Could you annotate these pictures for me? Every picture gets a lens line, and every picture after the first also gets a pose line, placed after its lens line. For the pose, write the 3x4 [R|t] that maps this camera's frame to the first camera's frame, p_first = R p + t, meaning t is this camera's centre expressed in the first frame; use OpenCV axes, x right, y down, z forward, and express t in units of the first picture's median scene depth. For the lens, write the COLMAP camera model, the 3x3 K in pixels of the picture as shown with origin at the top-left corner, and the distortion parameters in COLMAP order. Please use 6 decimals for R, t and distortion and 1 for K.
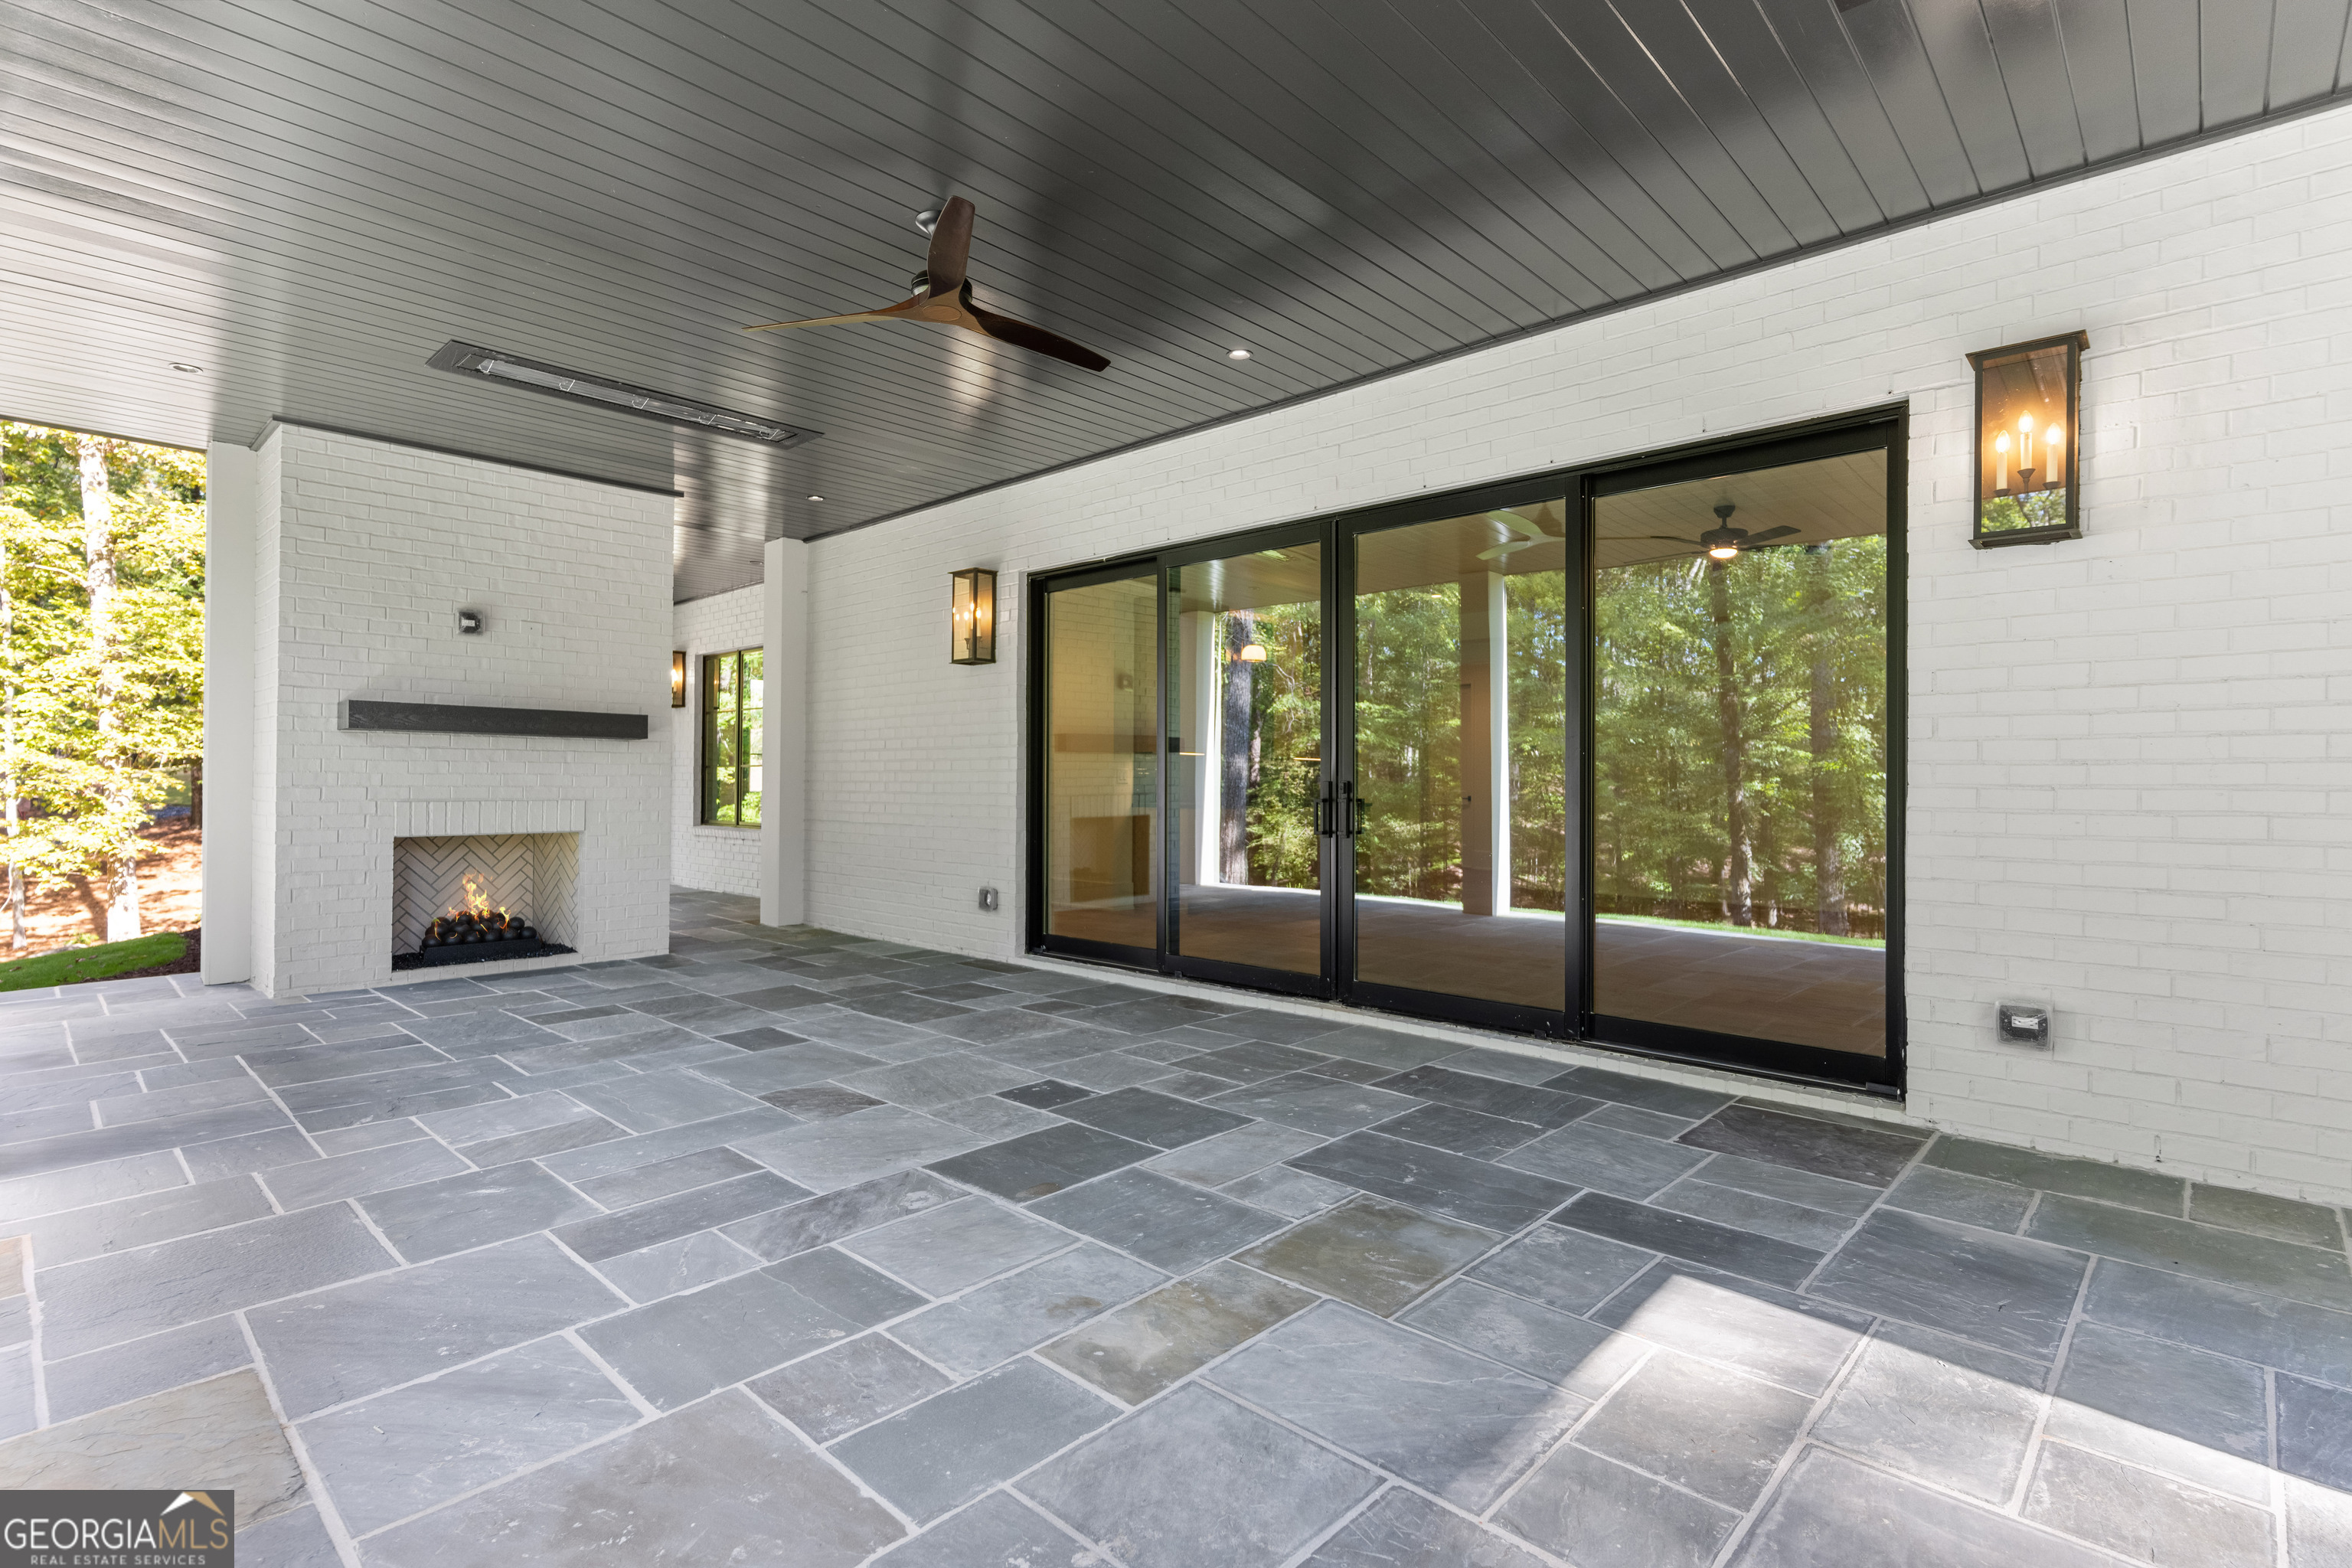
lens RADIAL K [[1115.8, 0, 1176.1], [0, 1115.8, 780.1], [0, 0, 1]] dist [0.001597, 0.000336]
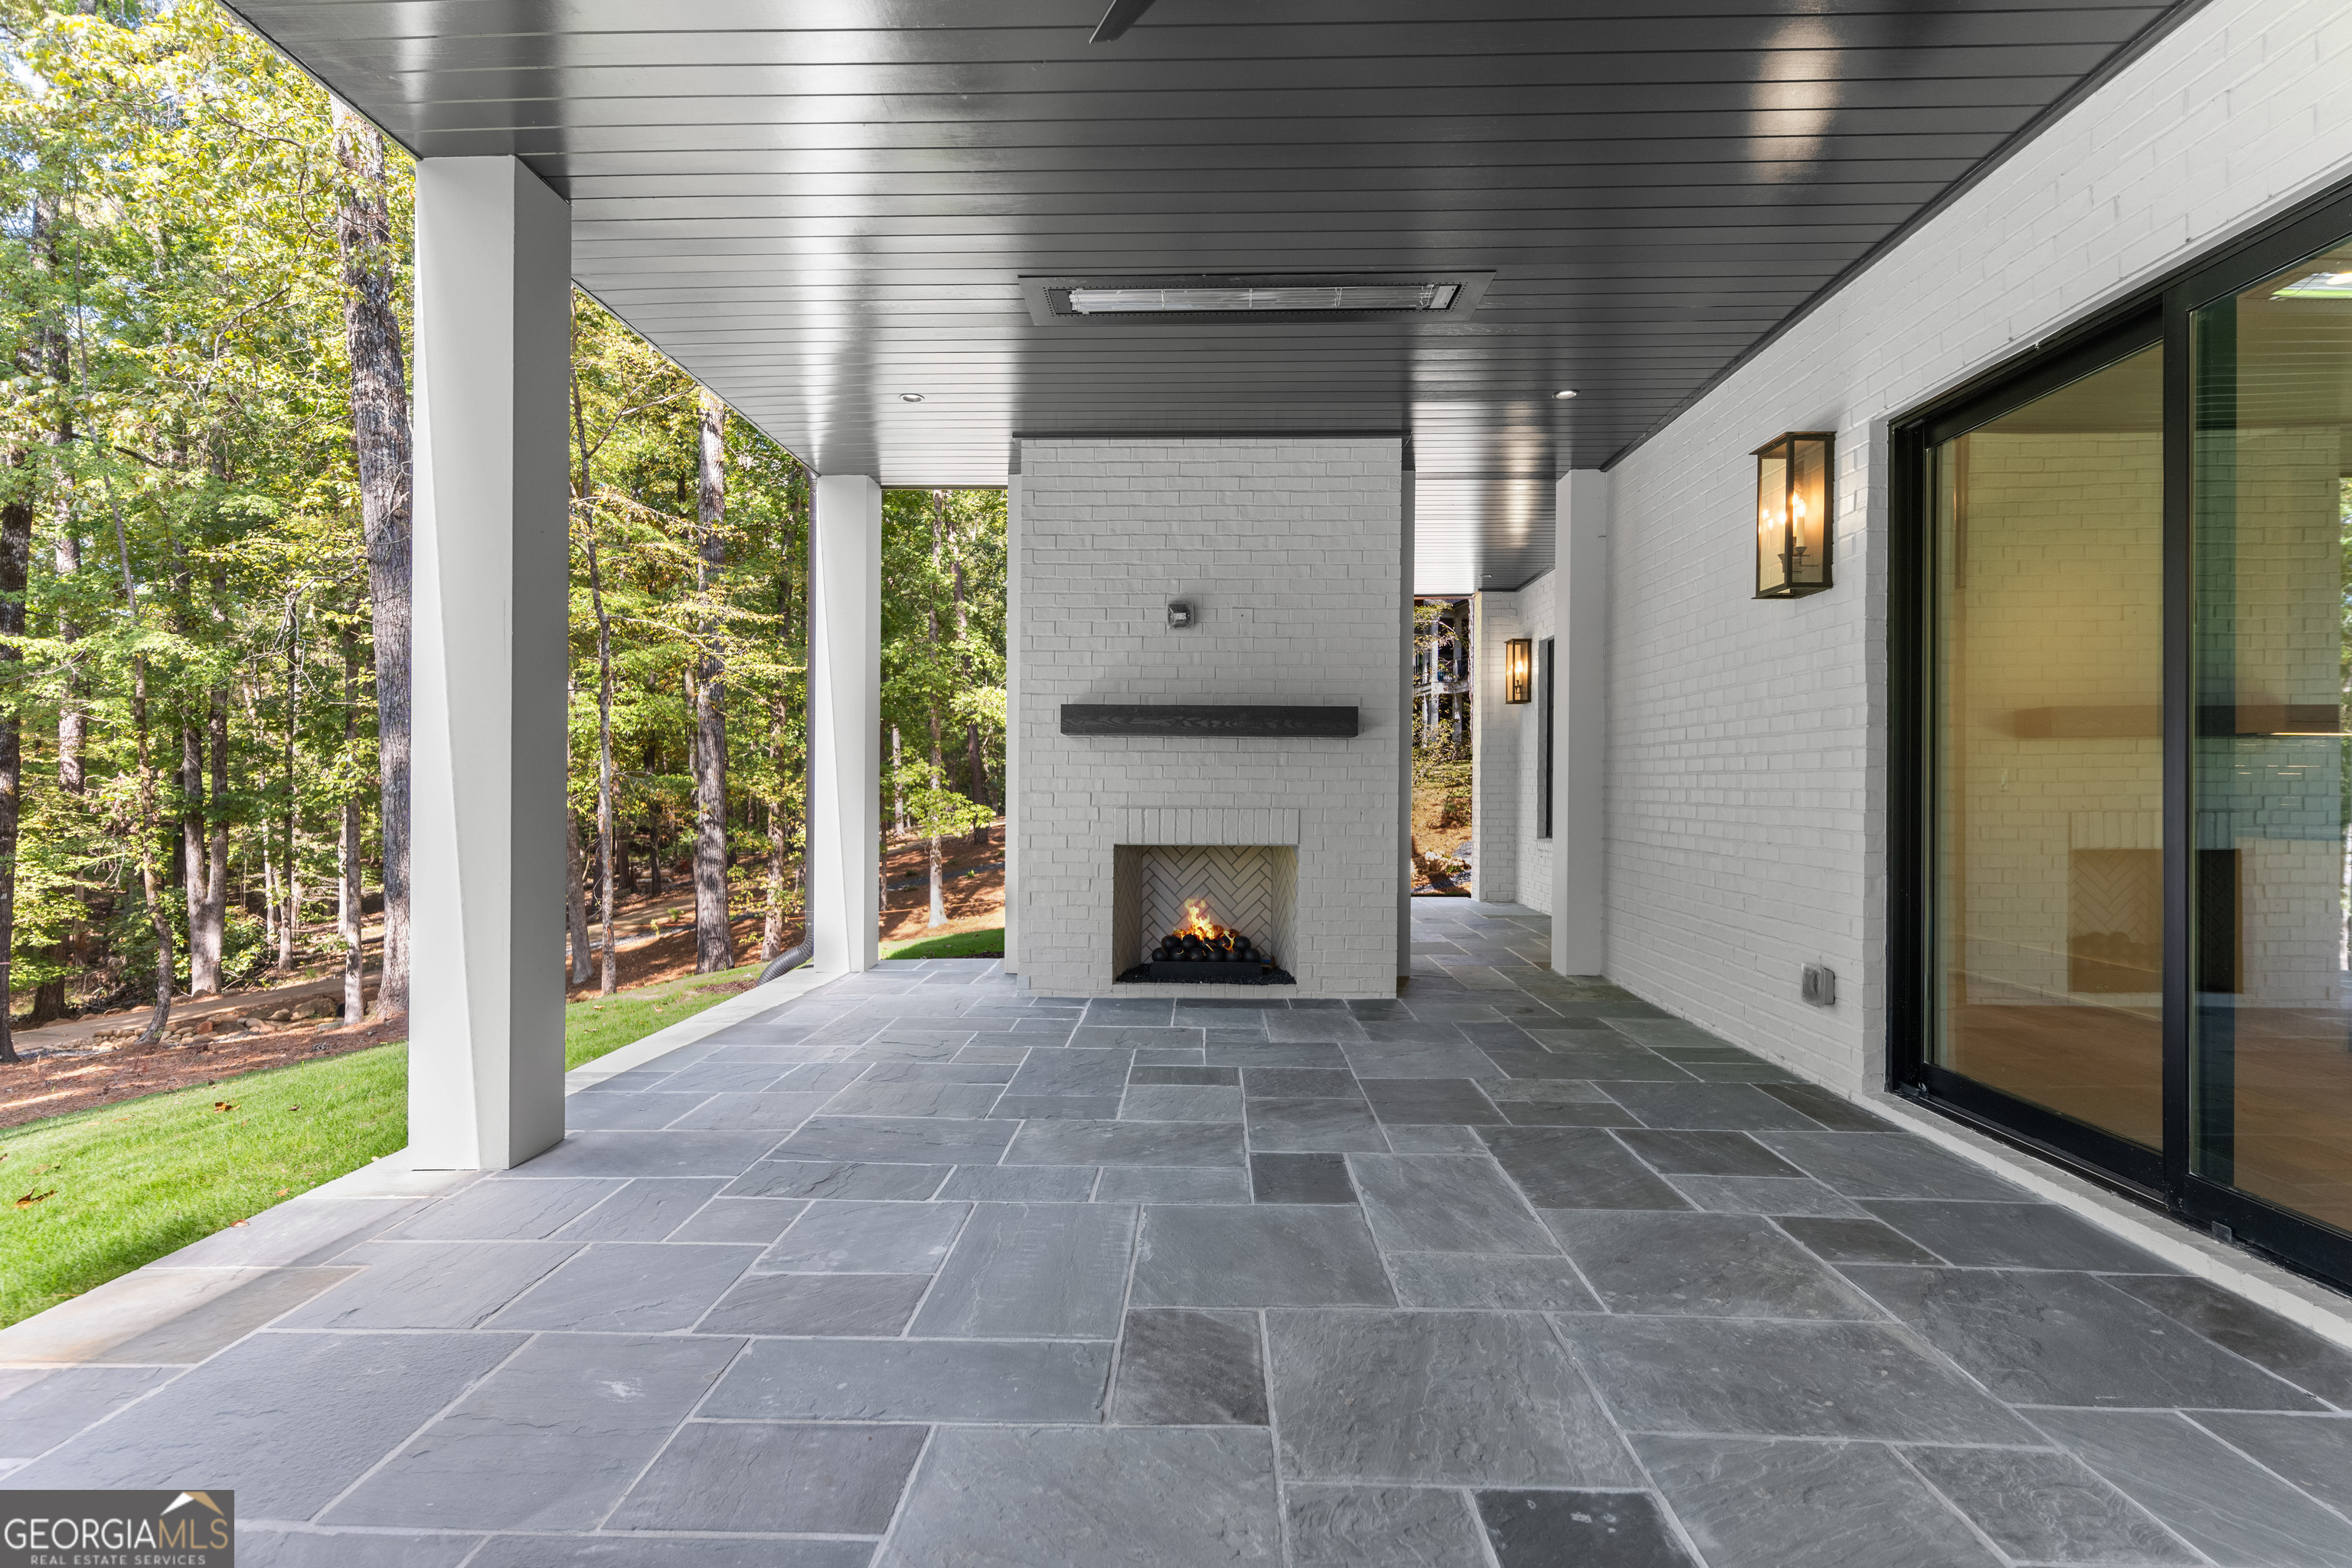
lens RADIAL K [[1115.8, 0, 1176.1], [0, 1115.8, 780.1], [0, 0, 1]] dist [0.001597, 0.000336]
pose [[0.660792, -0.003624, -0.750560, 0.055743], [0.000115, 0.999989, -0.004728, -0.000234], [0.750569, 0.003038, 0.660785, 0.368373]]
